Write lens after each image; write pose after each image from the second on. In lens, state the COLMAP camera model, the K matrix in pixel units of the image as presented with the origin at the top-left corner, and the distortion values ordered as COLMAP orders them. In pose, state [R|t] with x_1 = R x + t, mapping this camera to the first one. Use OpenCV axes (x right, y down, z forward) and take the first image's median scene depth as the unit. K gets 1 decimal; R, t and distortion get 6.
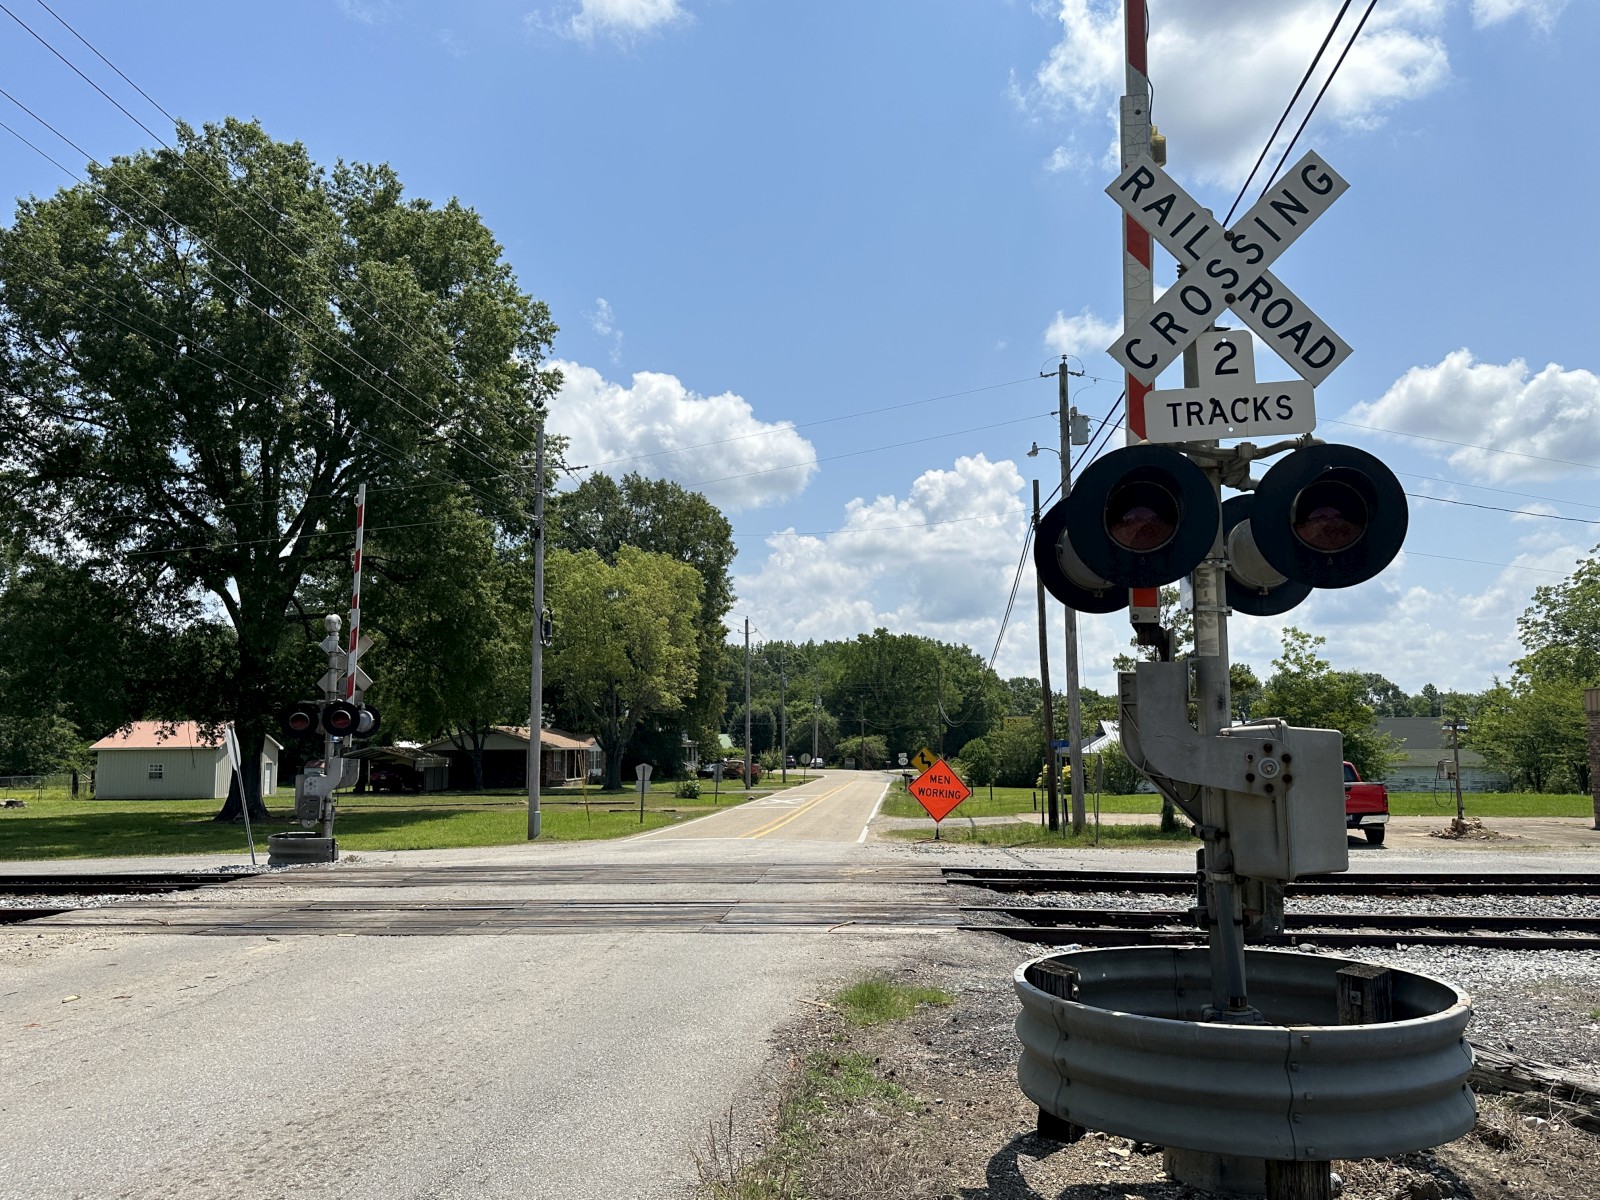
lens RADIAL K [[1231.3, 0, 801.1], [0, 1231.3, 607.9], [0, 0, 1]] dist [0.094626, -0.159042]
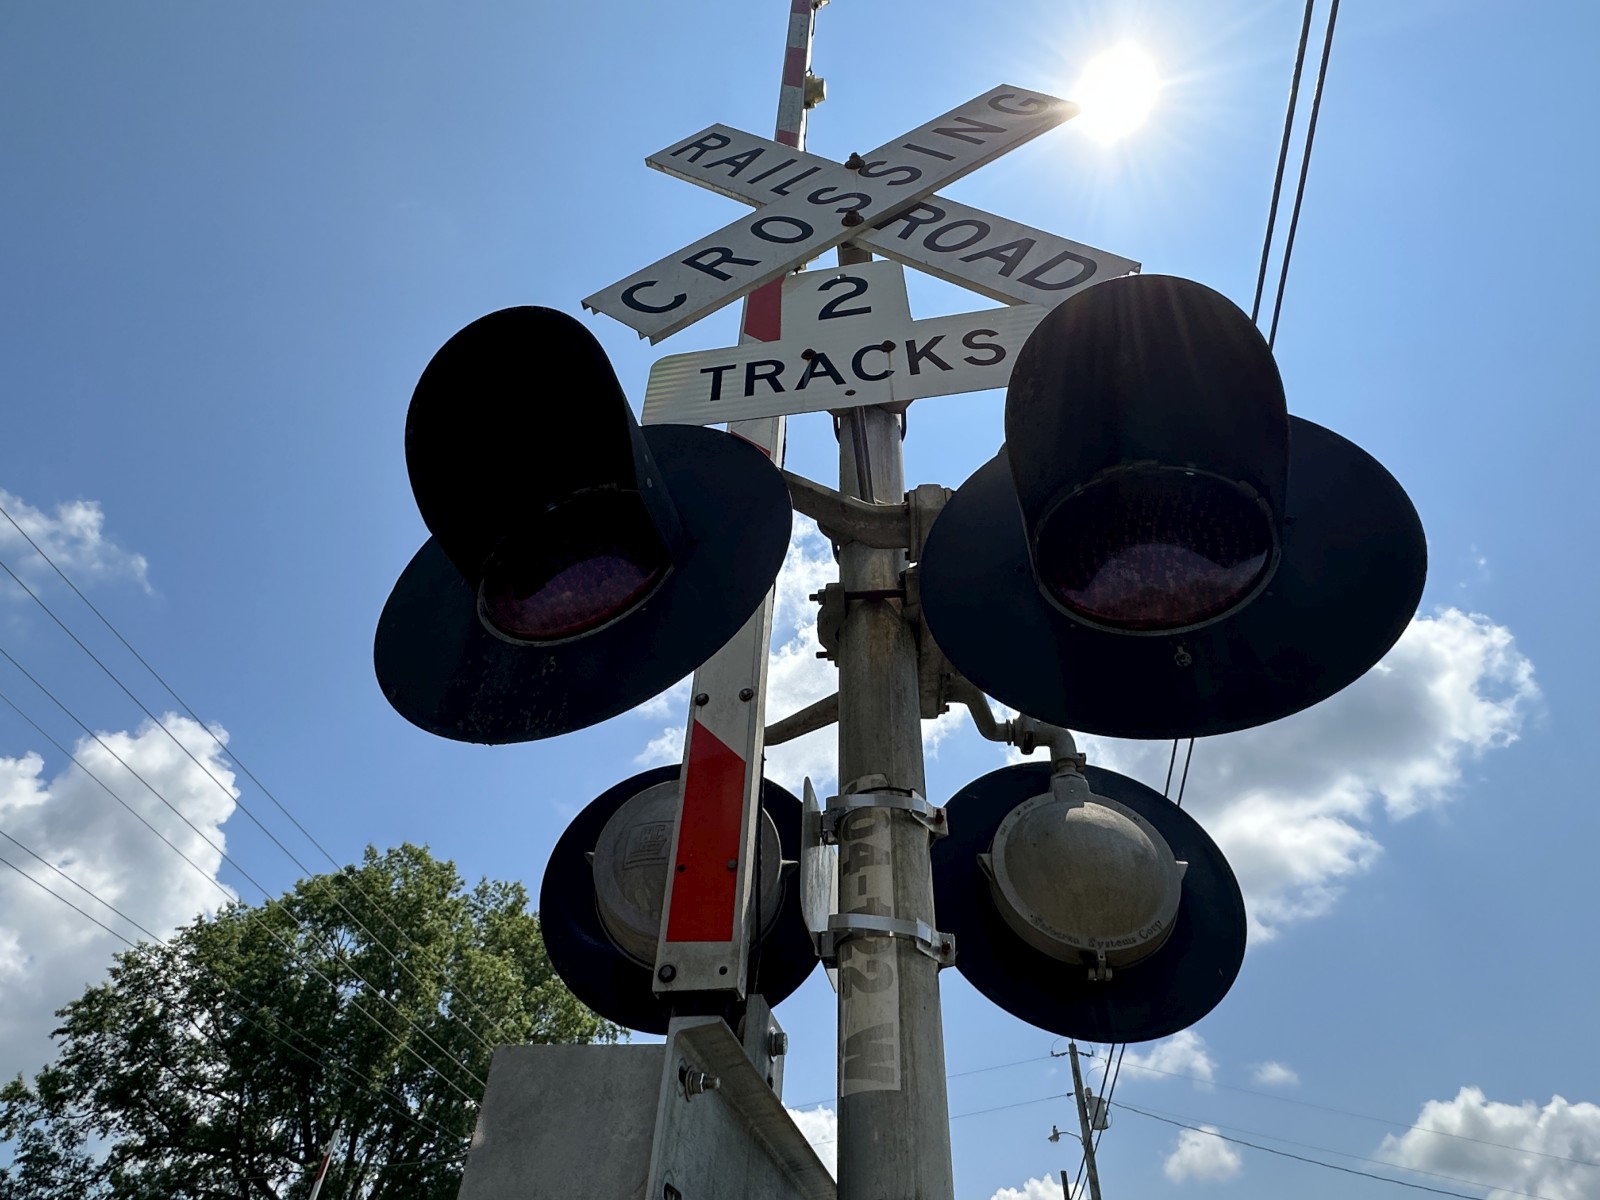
lens RADIAL K [[959.6, 0, 792.0], [0, 959.6, 621.5], [0, 0, 1]] dist [-0.001338, -0.001785]
pose [[0.995766, -0.018439, -0.090061, 0.071513], [-0.039604, 0.798054, -0.601283, 0.018490], [0.082961, 0.602304, 0.793944, 0.163273]]
